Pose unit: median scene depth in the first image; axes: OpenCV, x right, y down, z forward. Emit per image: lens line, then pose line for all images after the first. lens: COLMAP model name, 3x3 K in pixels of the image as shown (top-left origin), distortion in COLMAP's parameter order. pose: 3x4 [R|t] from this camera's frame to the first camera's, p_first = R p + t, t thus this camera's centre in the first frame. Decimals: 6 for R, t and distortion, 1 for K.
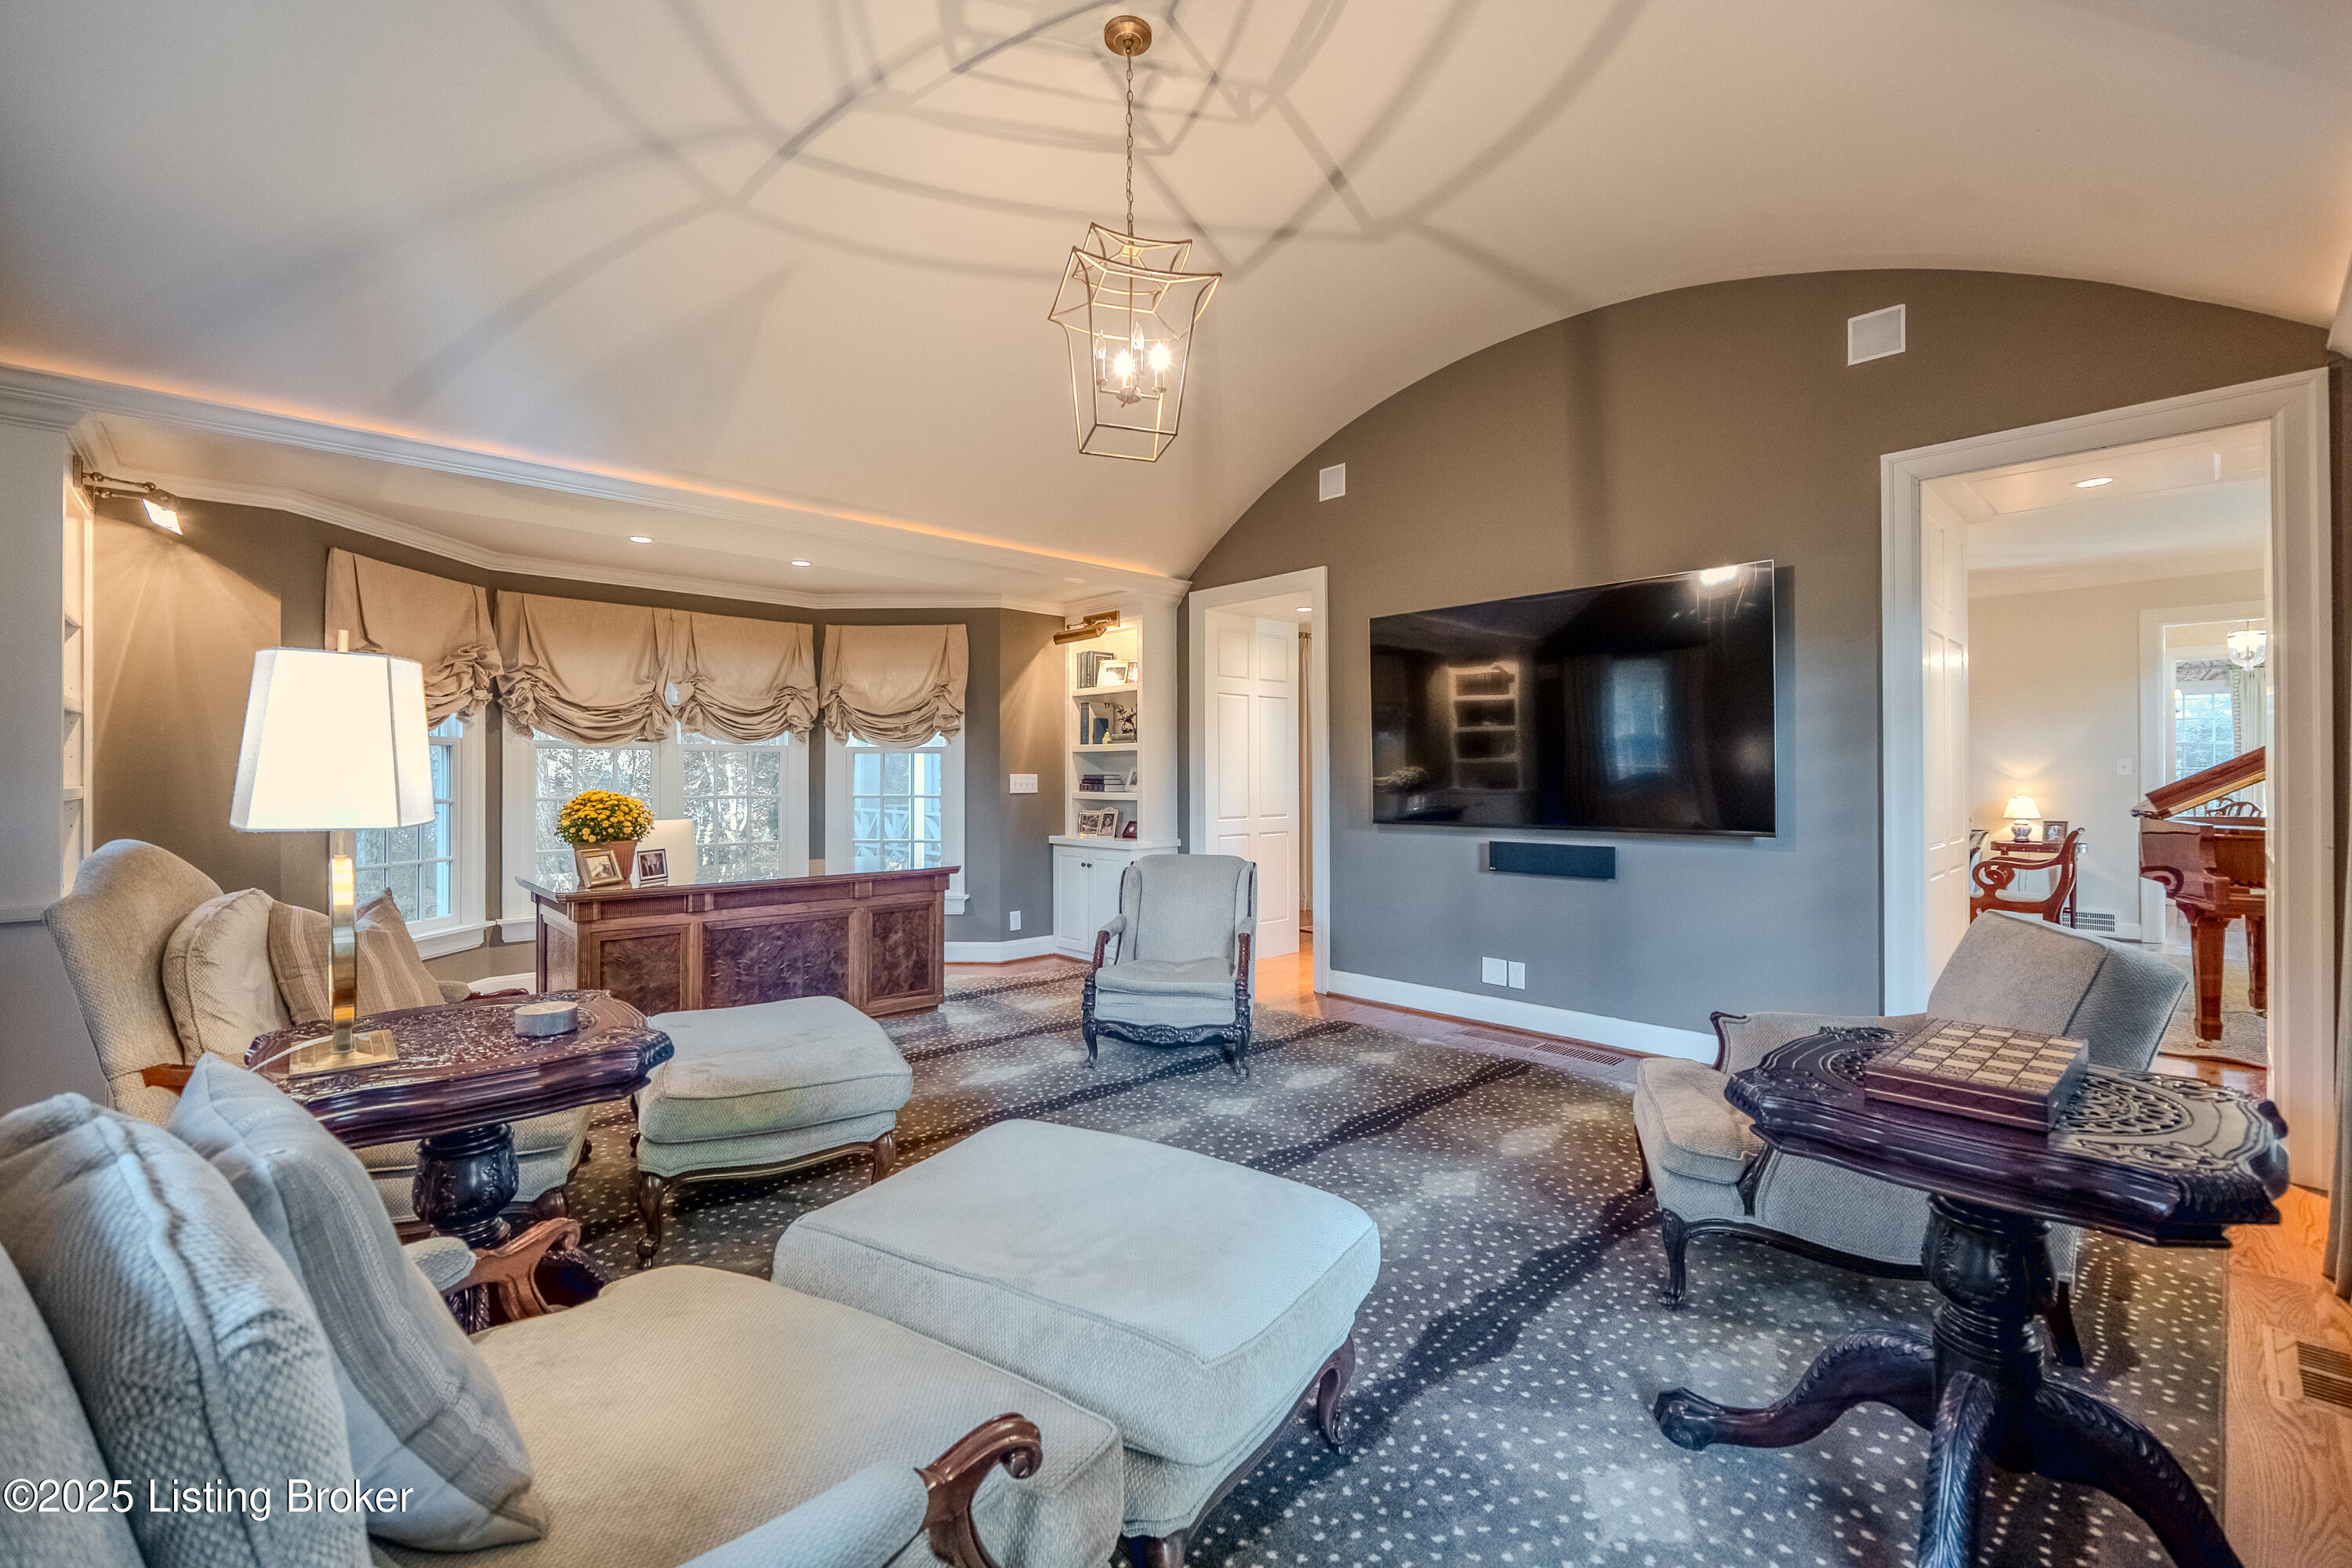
lens RADIAL K [[986.2, 0, 1161.2], [0, 986.2, 774.1], [0, 0, 1]] dist [-0.008685, 0.002204]
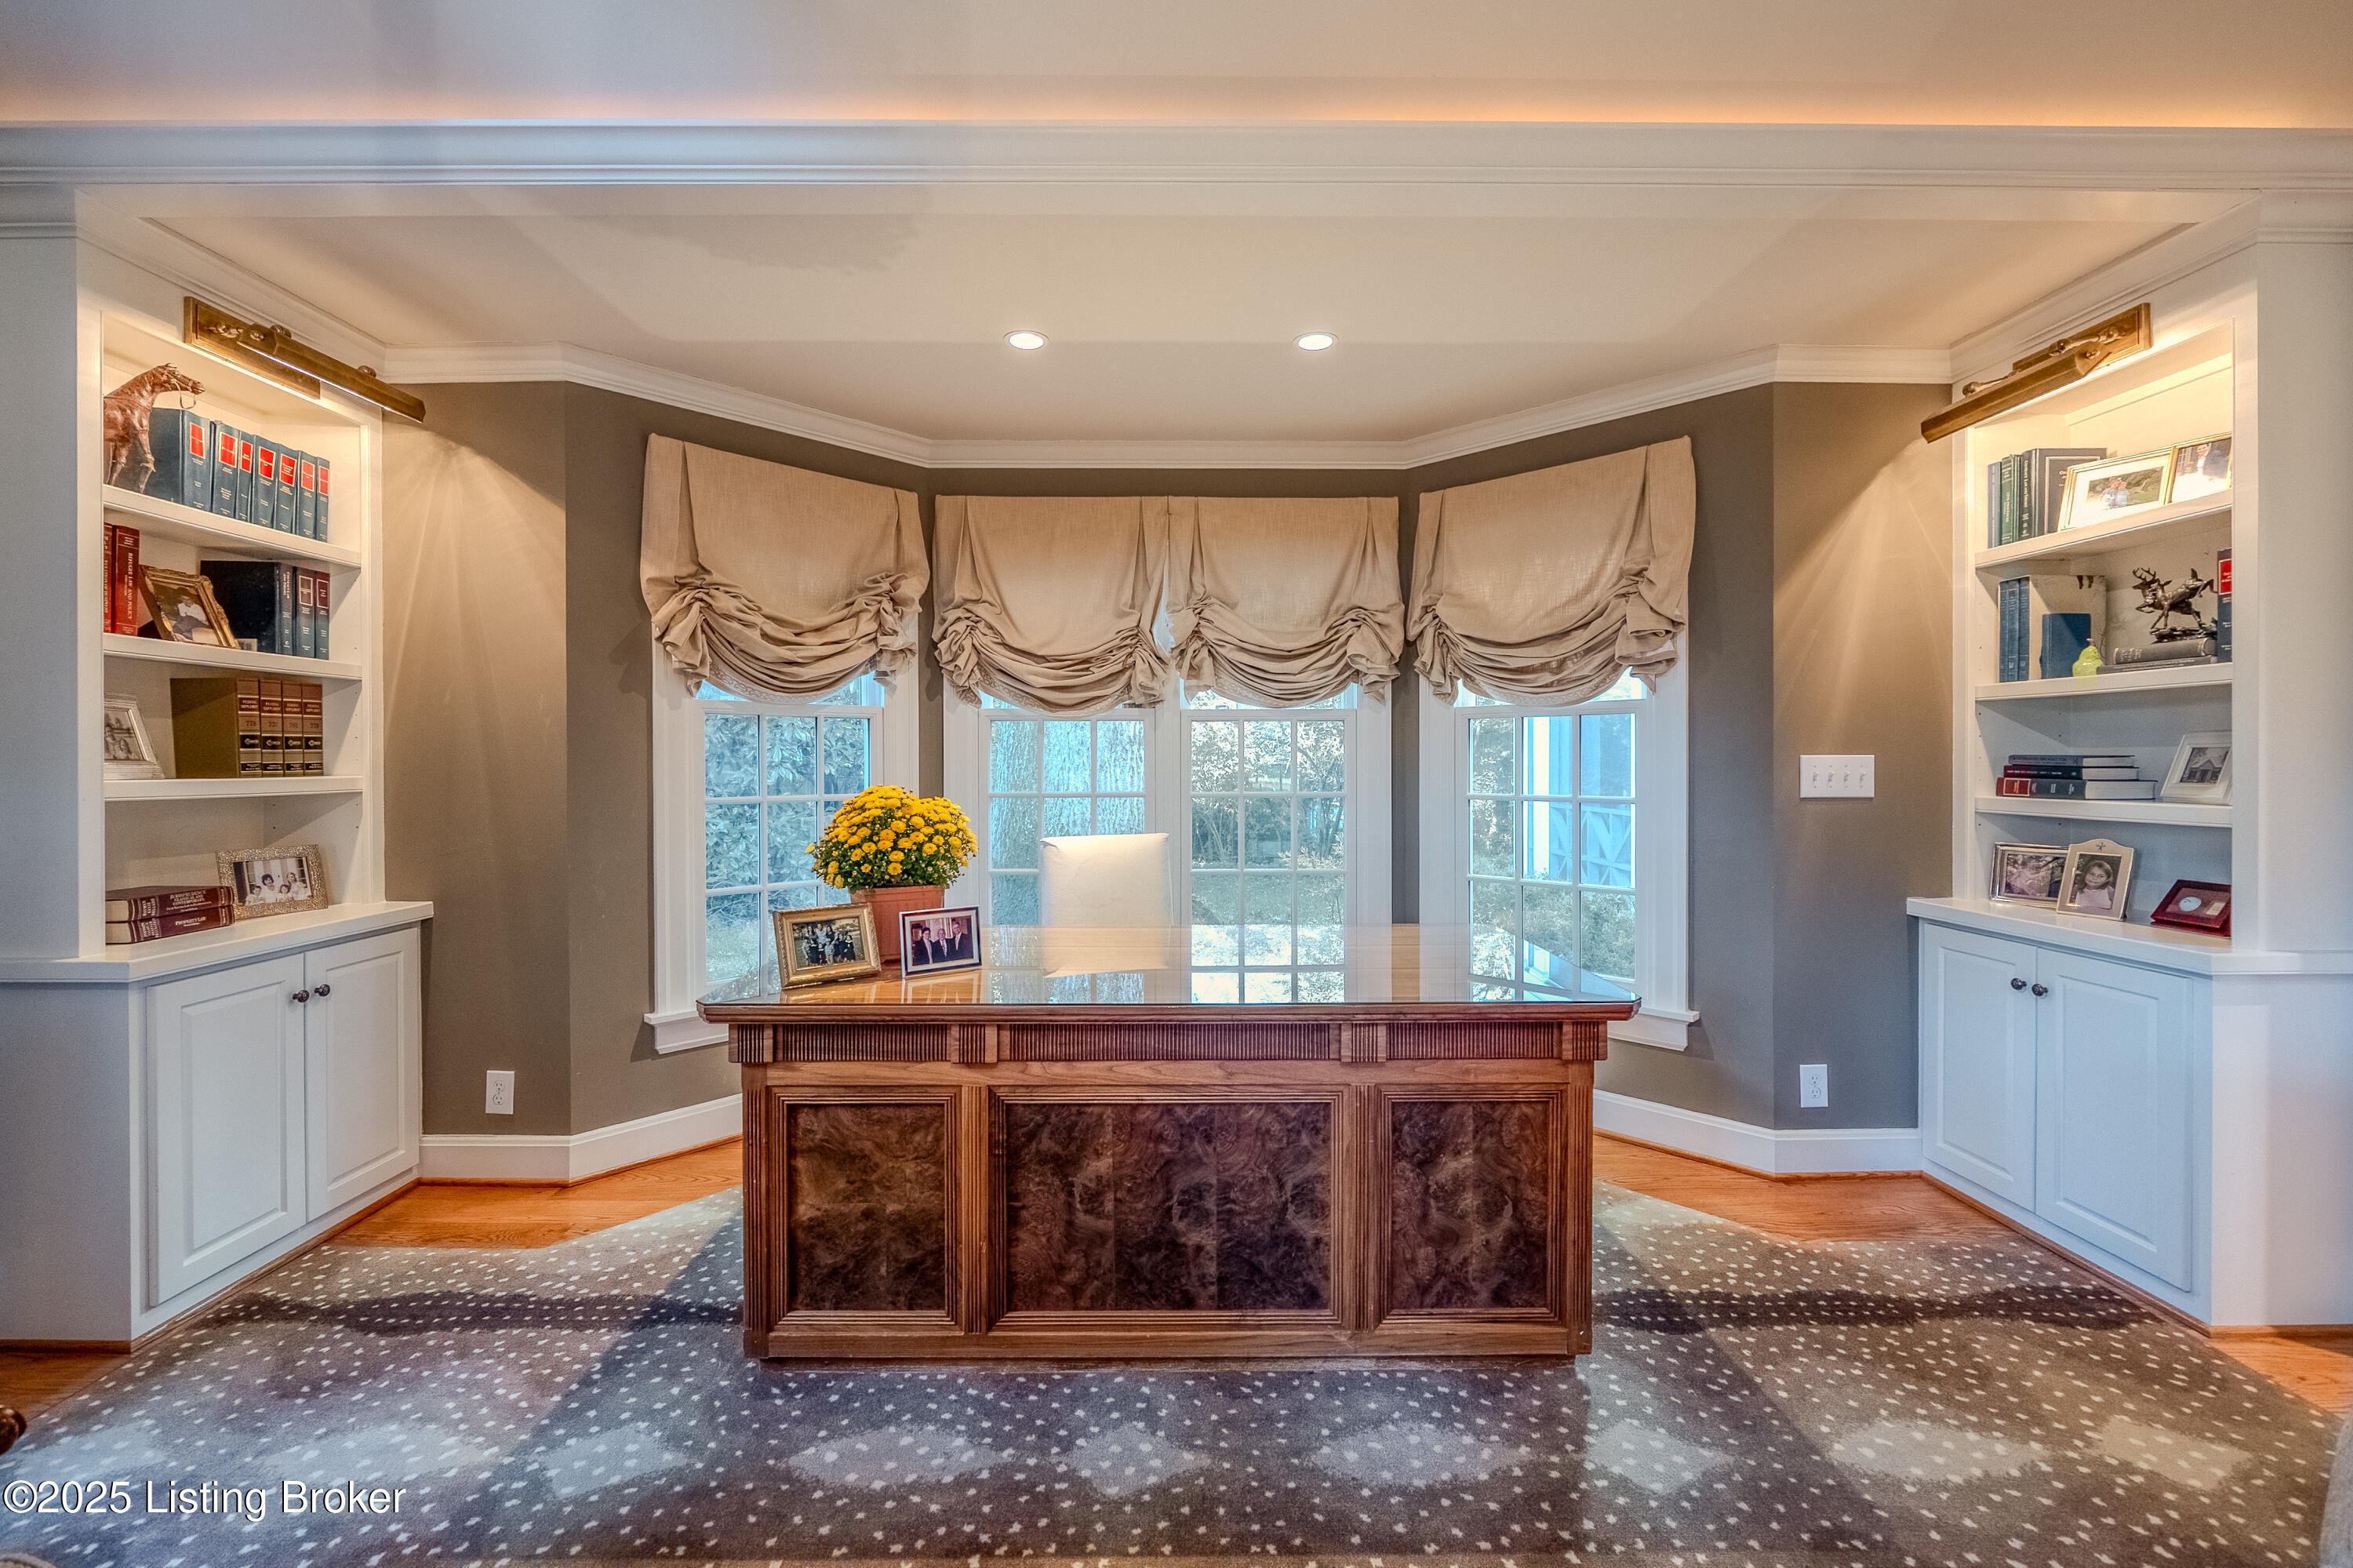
lens RADIAL K [[986.6, 0, 1166.6], [0, 986.6, 765.3], [0, 0, 1]] dist [-0.008685, 0.002204]
pose [[0.743909, 0.000056, -0.668281, -0.072759], [0.004052, 0.999981, 0.004594, 0.001811], [0.668269, -0.006125, 0.743895, 0.501514]]
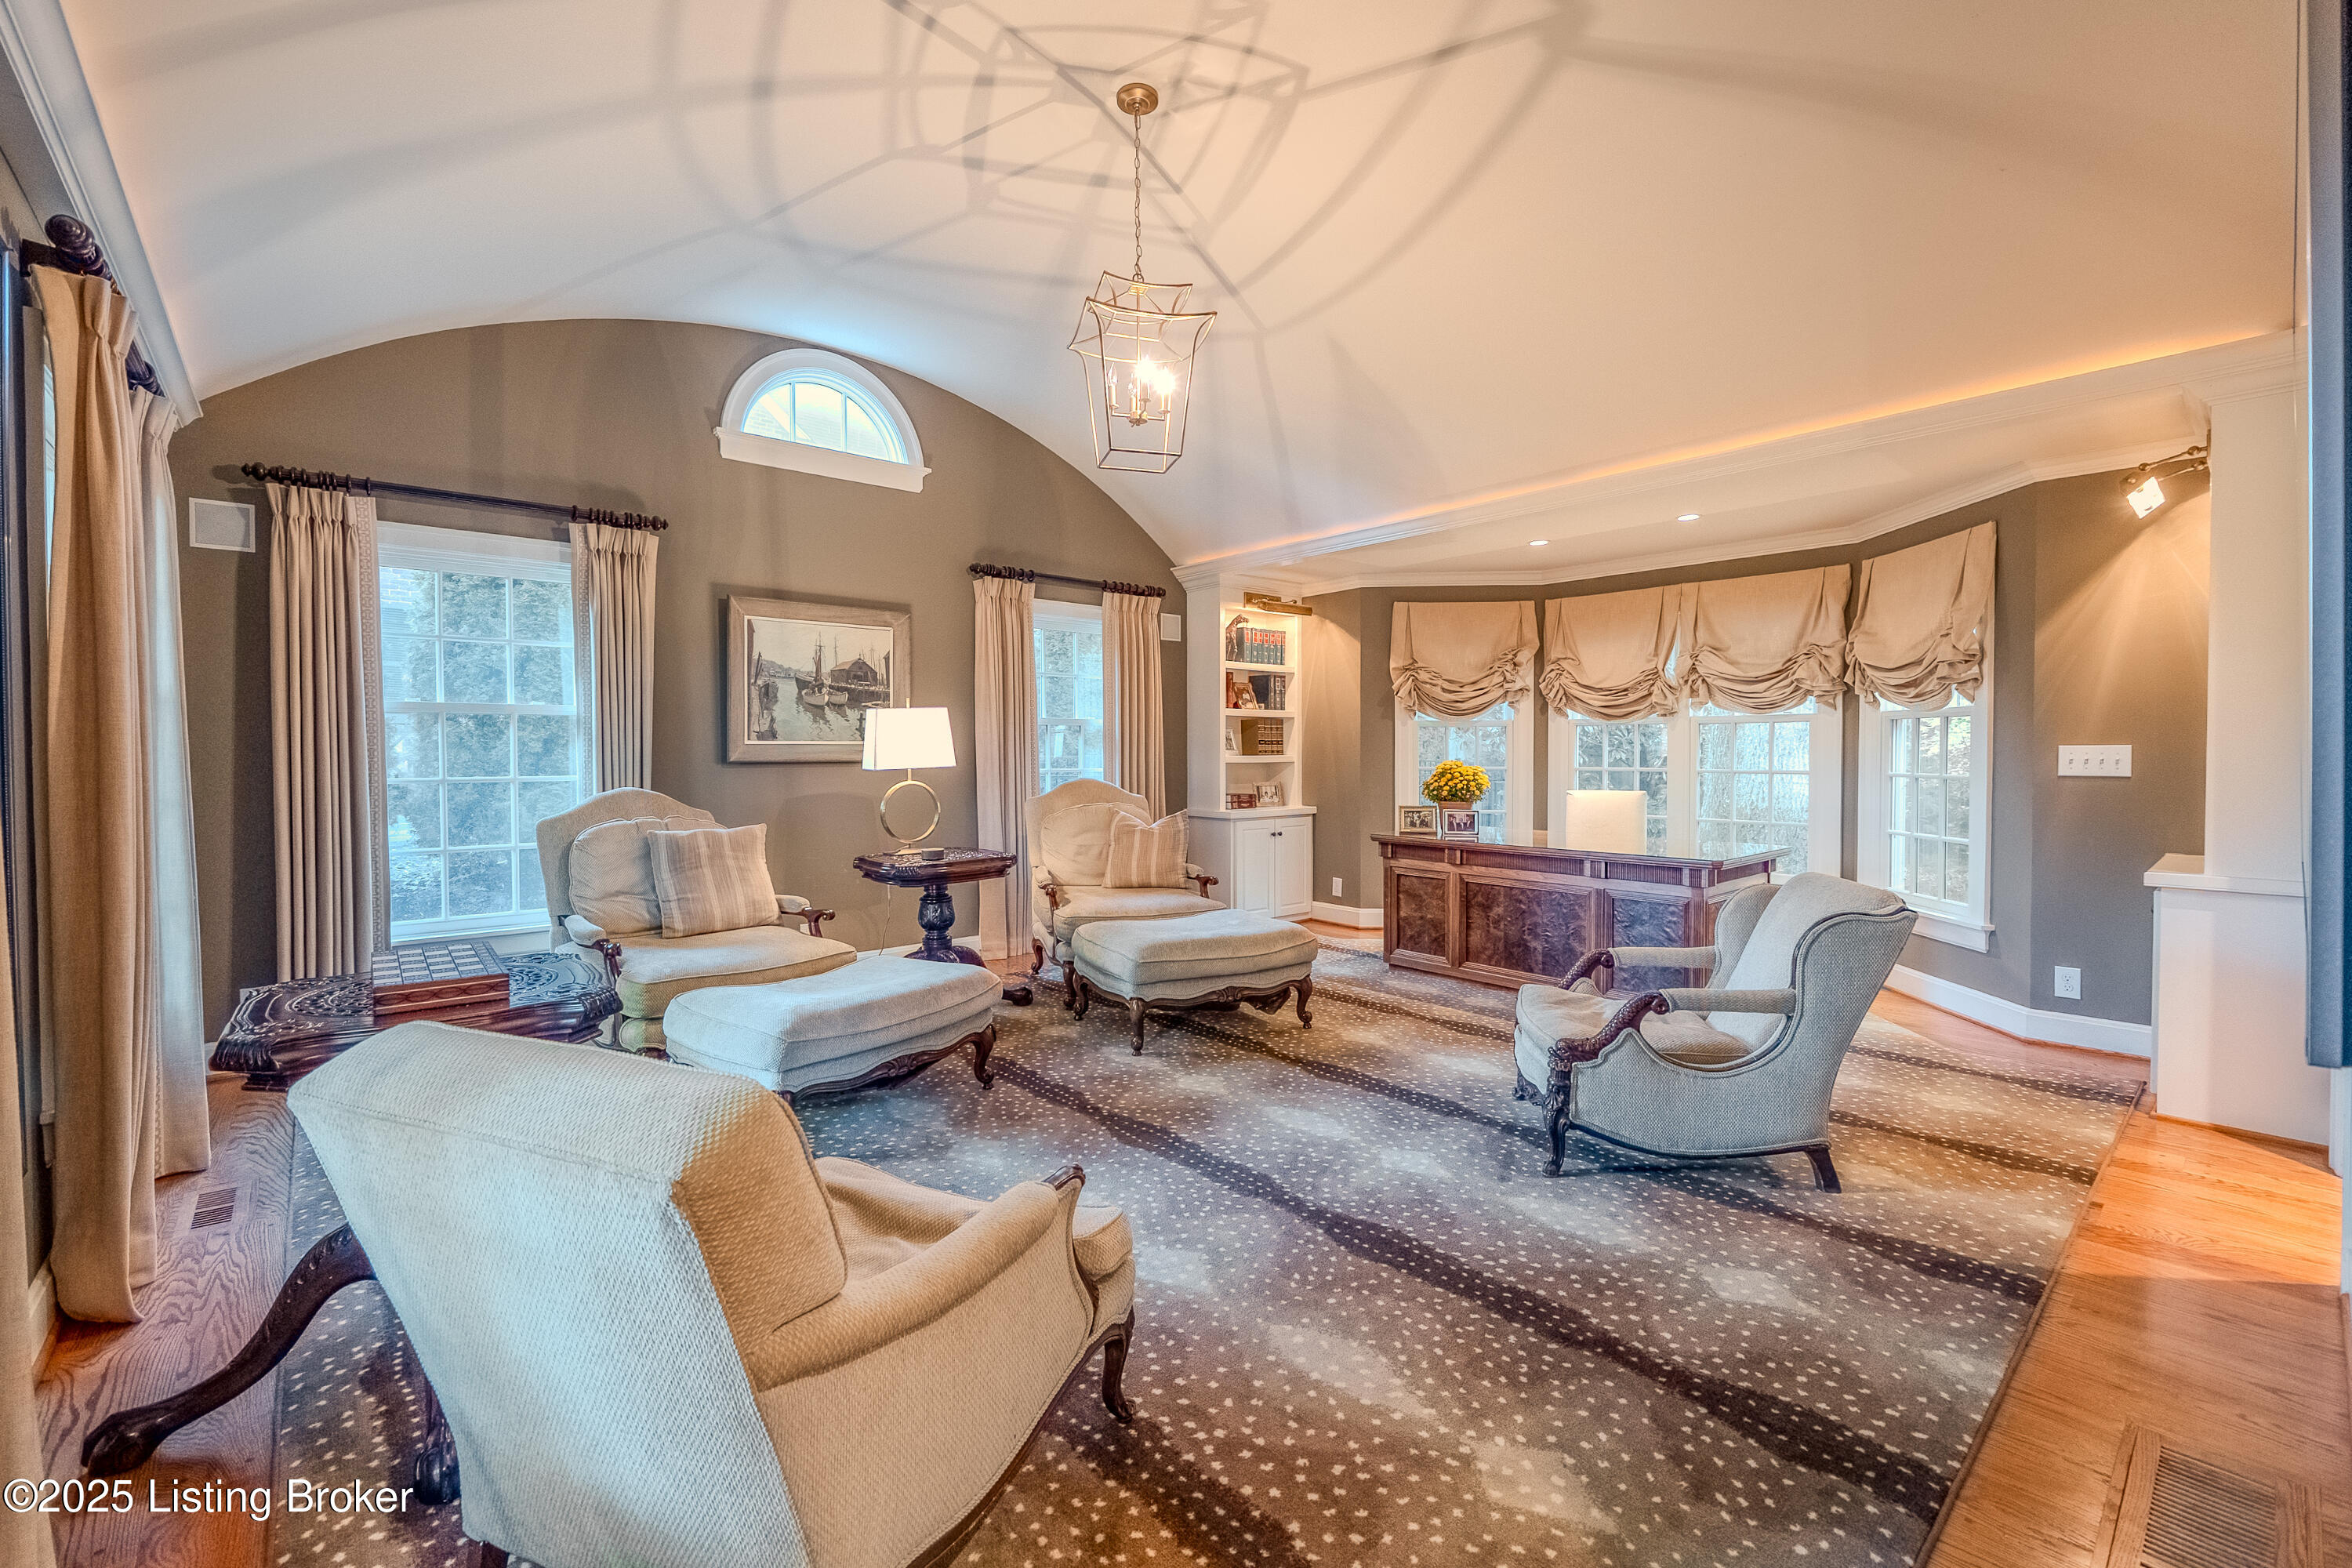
lens RADIAL K [[986.2, 0, 1170.9], [0, 986.2, 770.8], [0, 0, 1]] dist [-0.008685, 0.002204]
pose [[-0.029871, 0.019291, -0.999368, 0.502455], [0.003911, 0.999808, 0.019183, 0.002545], [0.999546, -0.003335, -0.029941, 0.480393]]
